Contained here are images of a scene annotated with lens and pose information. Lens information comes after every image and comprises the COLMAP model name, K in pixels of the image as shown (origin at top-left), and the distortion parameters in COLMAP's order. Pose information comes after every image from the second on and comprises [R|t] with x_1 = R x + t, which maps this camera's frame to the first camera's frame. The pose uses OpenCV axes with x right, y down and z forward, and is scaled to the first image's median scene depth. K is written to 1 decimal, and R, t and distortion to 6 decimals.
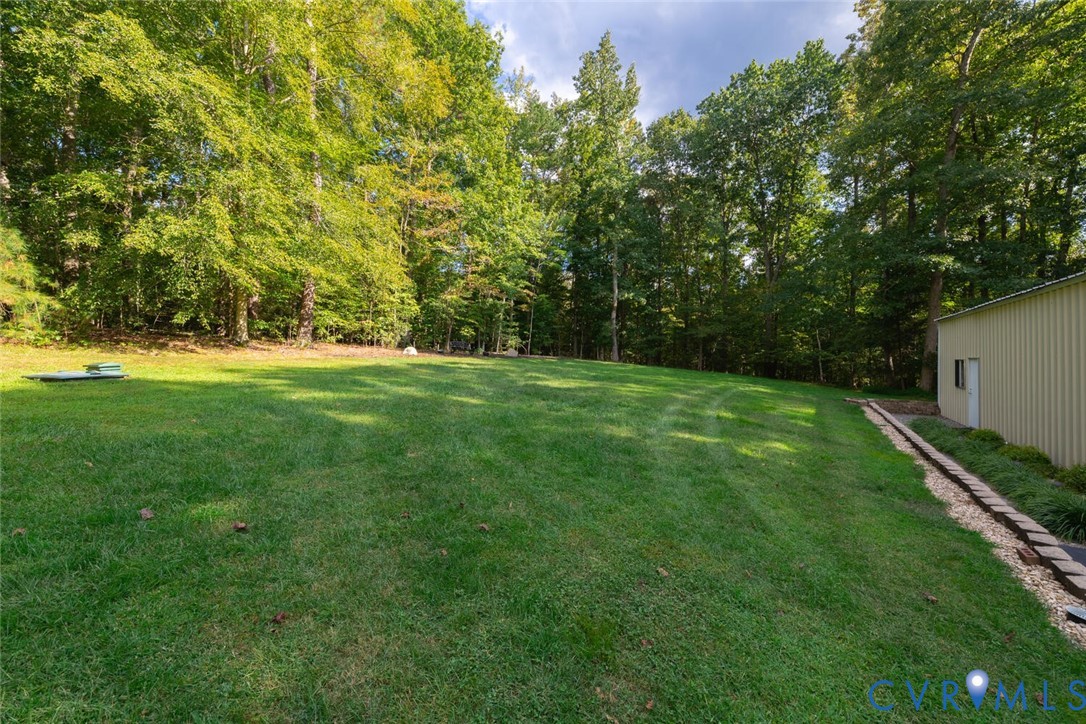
lens RADIAL K [[453.1, 0, 543.7], [0, 453.1, 355.1], [0, 0, 1]] dist [0.001770, 0.000786]
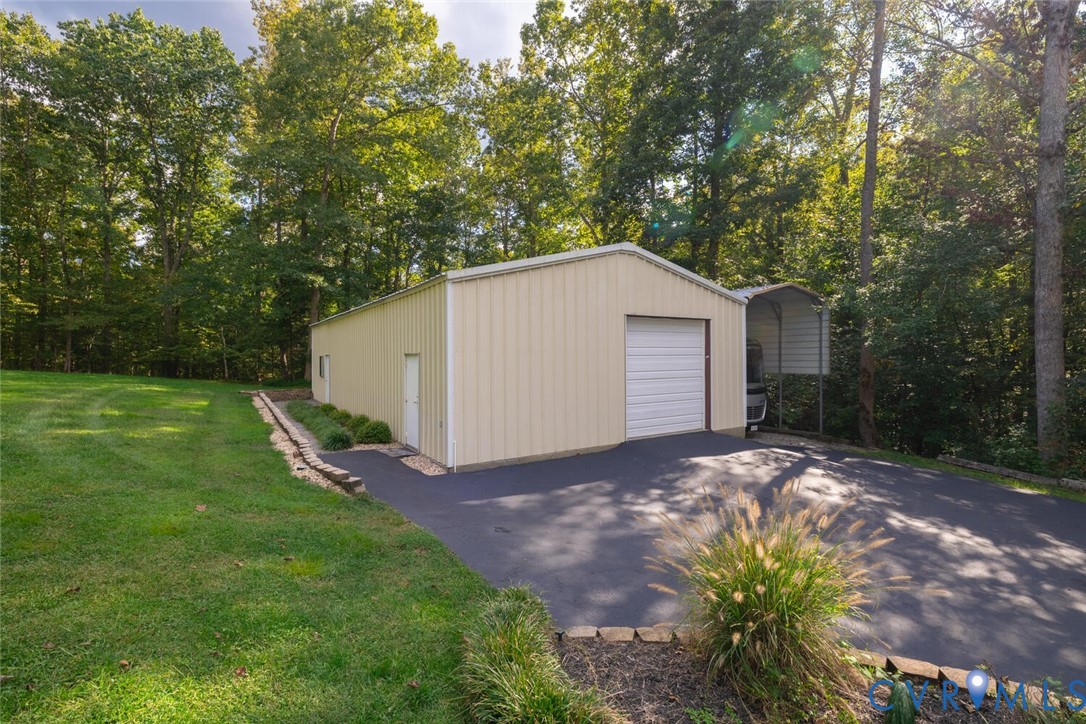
lens RADIAL K [[490.9, 0, 543.0], [0, 490.9, 355.0], [0, 0, 1]] dist [0.001331, -0.000129]
pose [[0.447290, -0.007522, 0.894357, -0.063770], [0.000619, 0.999967, 0.008100, -0.002889], [-0.894389, -0.003069, 0.447280, -0.152597]]
